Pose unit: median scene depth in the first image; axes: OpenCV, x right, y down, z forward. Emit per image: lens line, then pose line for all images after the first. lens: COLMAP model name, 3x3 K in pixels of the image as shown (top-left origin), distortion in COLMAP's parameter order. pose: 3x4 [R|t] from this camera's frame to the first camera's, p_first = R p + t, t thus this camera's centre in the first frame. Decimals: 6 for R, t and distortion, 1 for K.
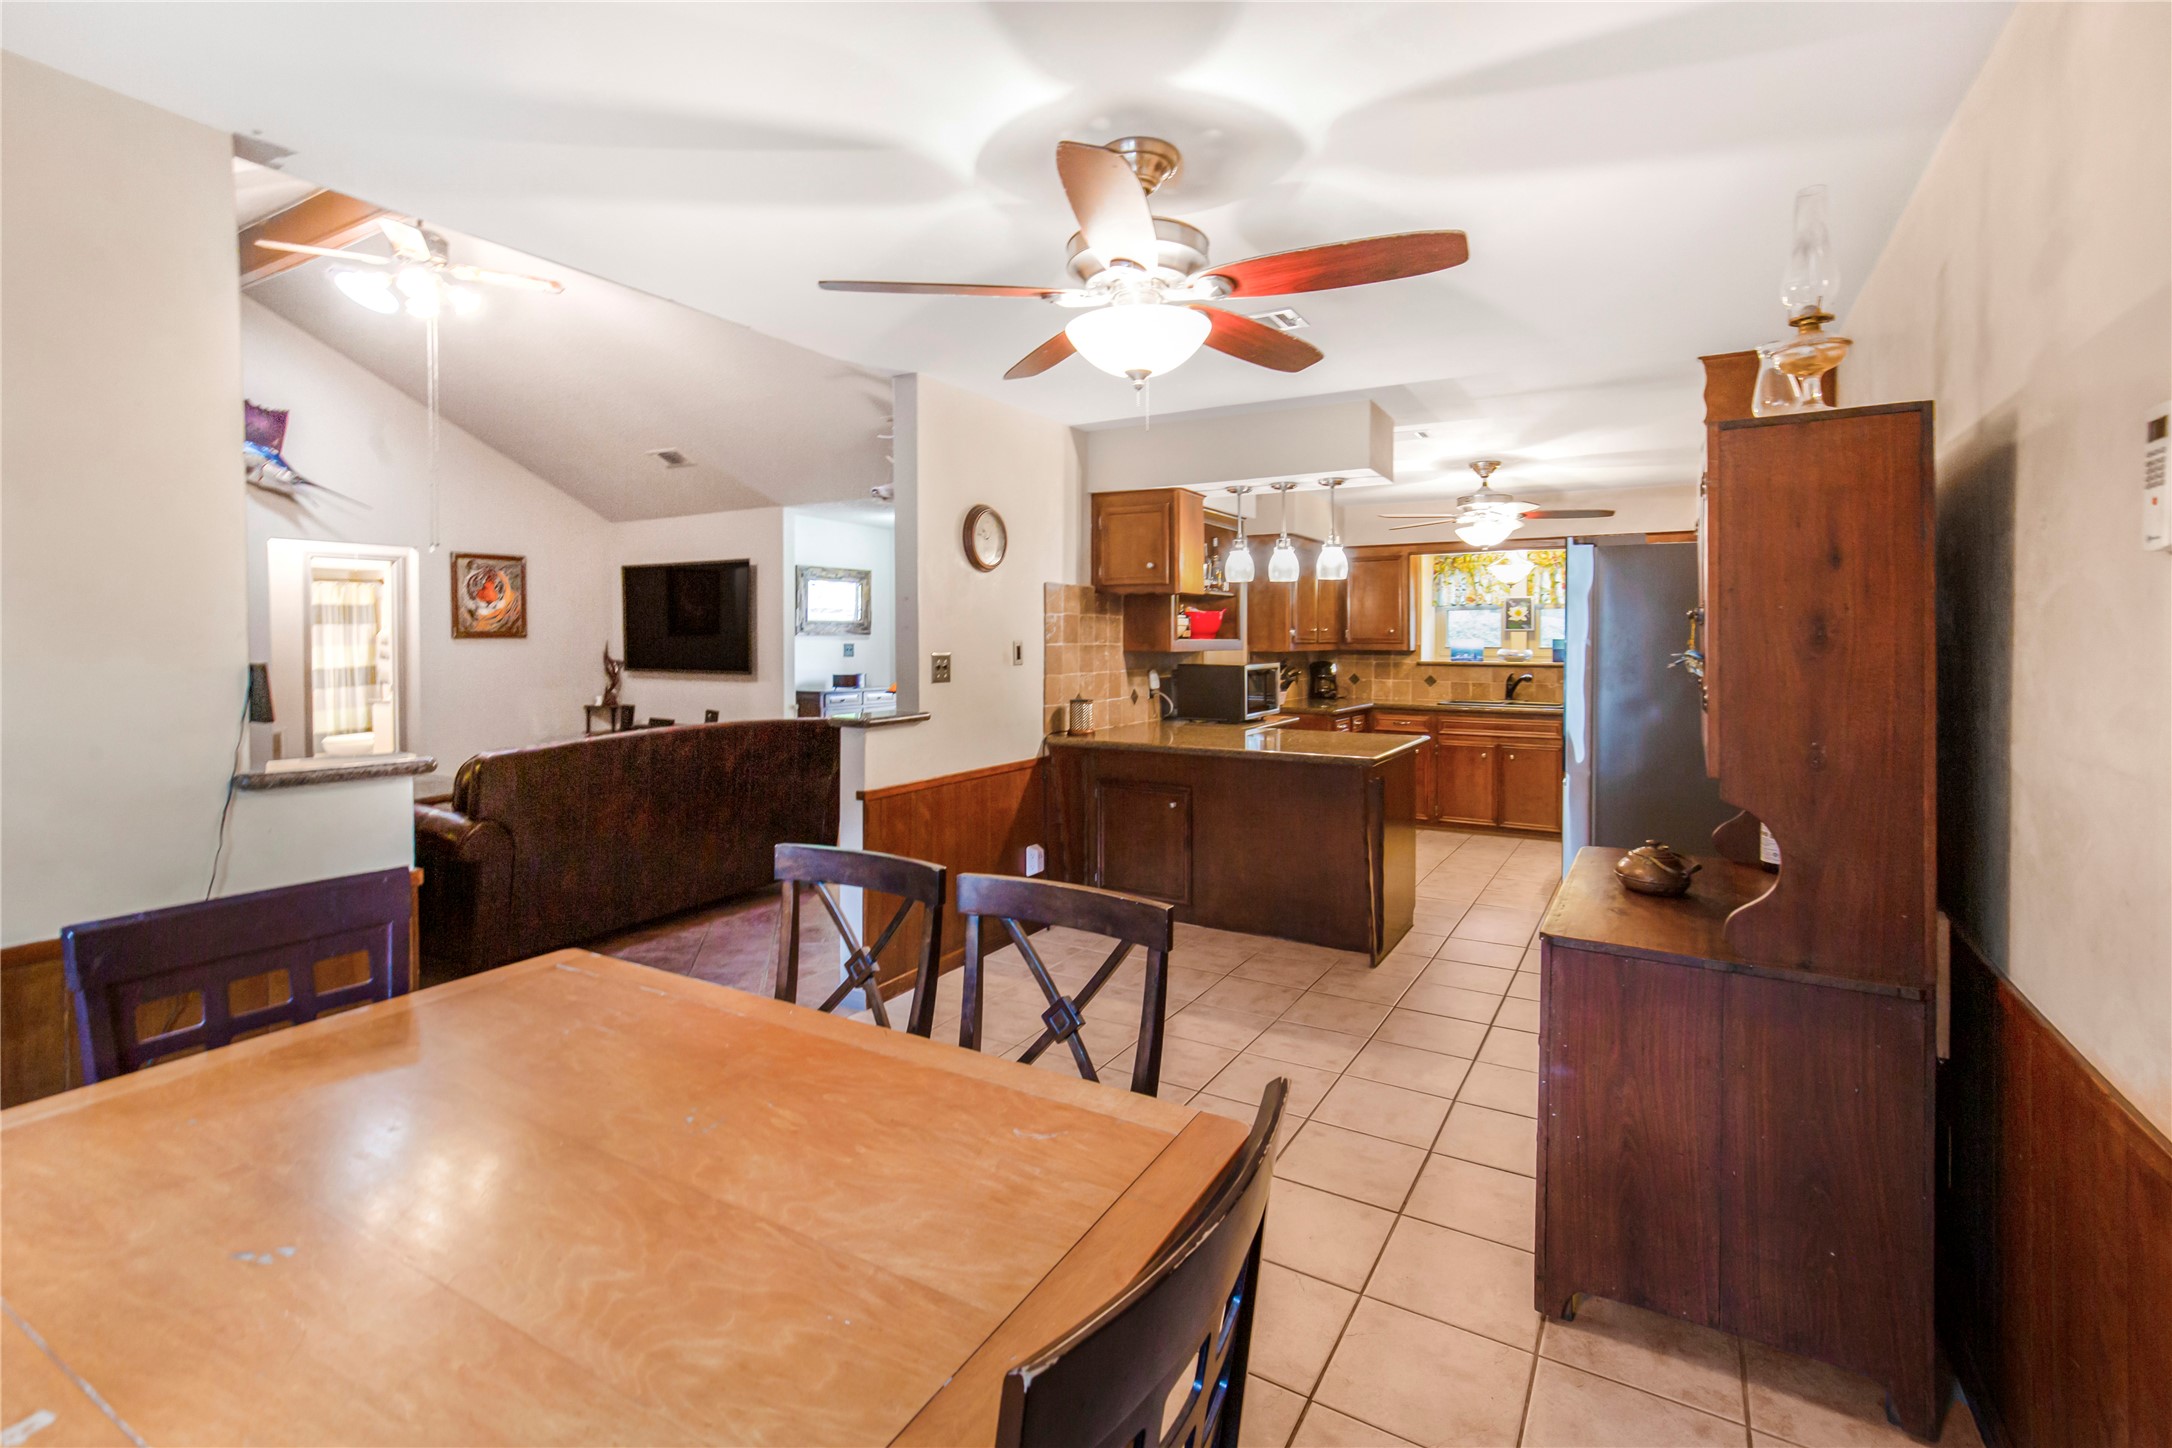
lens RADIAL K [[984.6, 0, 1078.3], [0, 984.6, 744.4], [0, 0, 1]] dist [-0.000478, 0.000419]
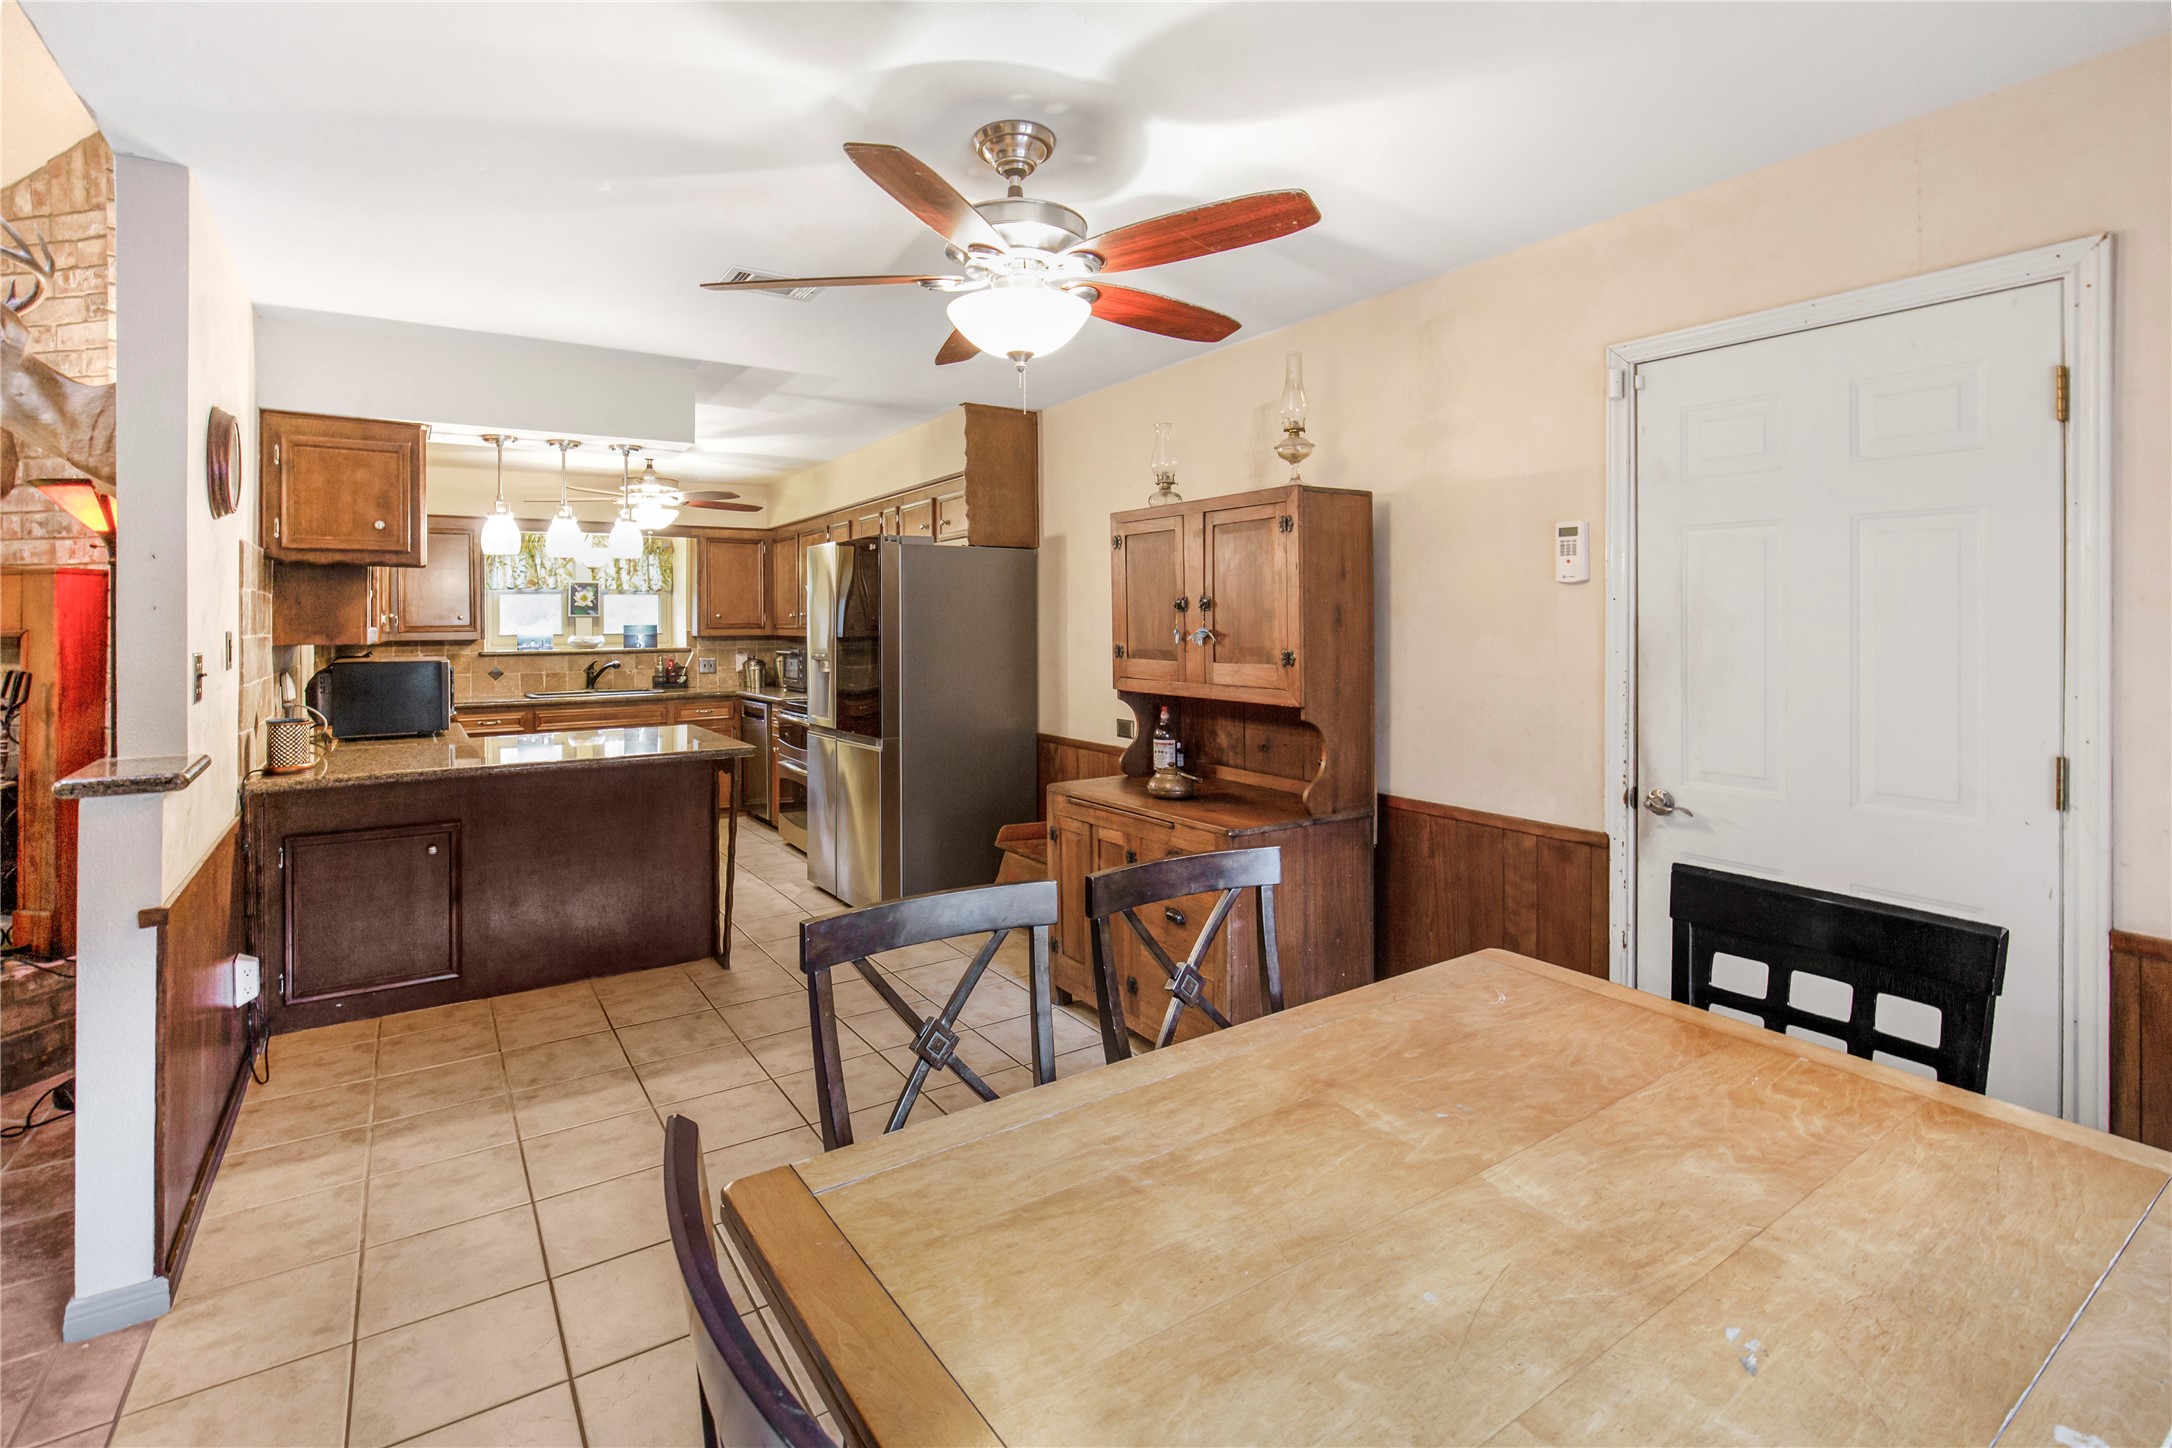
lens RADIAL K [[1015.1, 0, 1086.0], [0, 1015.1, 724.0], [0, 0, 1]] dist [-0.014282, 0.000444]
pose [[0.431731, -0.093016, 0.897194, -0.329559], [0.102306, 0.993300, 0.053749, -0.021016], [-0.896182, 0.068583, 0.438354, 0.197864]]
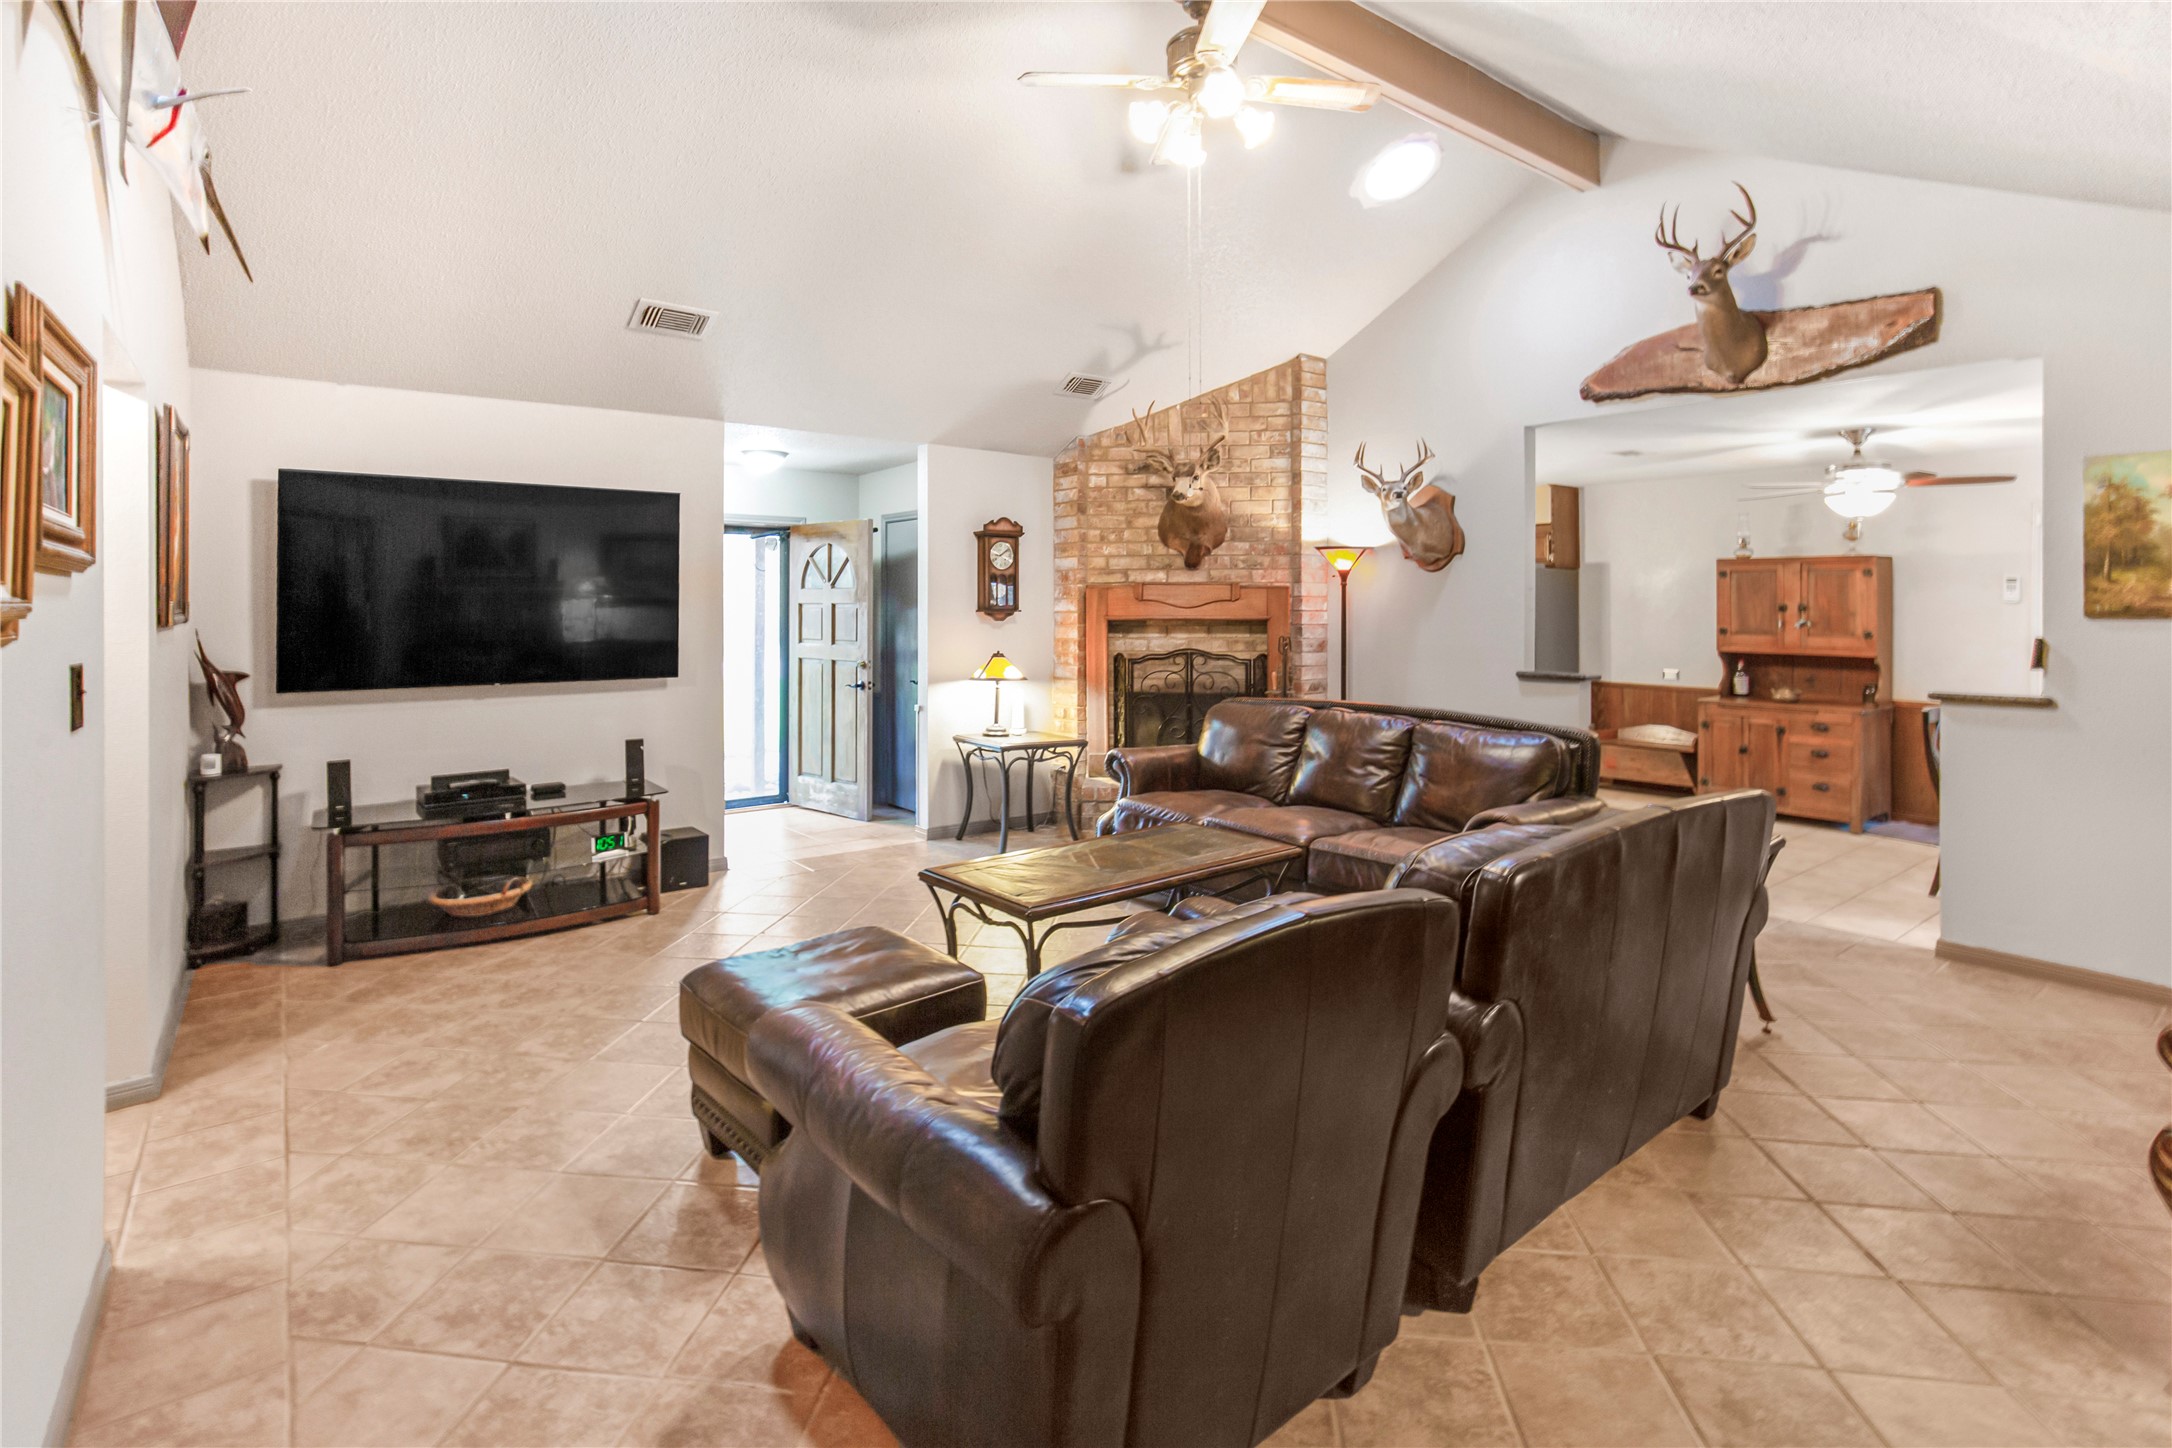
lens RADIAL K [[1068.5, 0, 1079.4], [0, 1068.5, 702.4], [0, 0, 1]] dist [-0.023727, 0.000188]
pose [[0.365683, -0.084459, 0.926899, -1.194099], [0.099675, 0.993701, 0.051222, -0.085489], [-0.925387, 0.073657, 0.371798, 0.692921]]
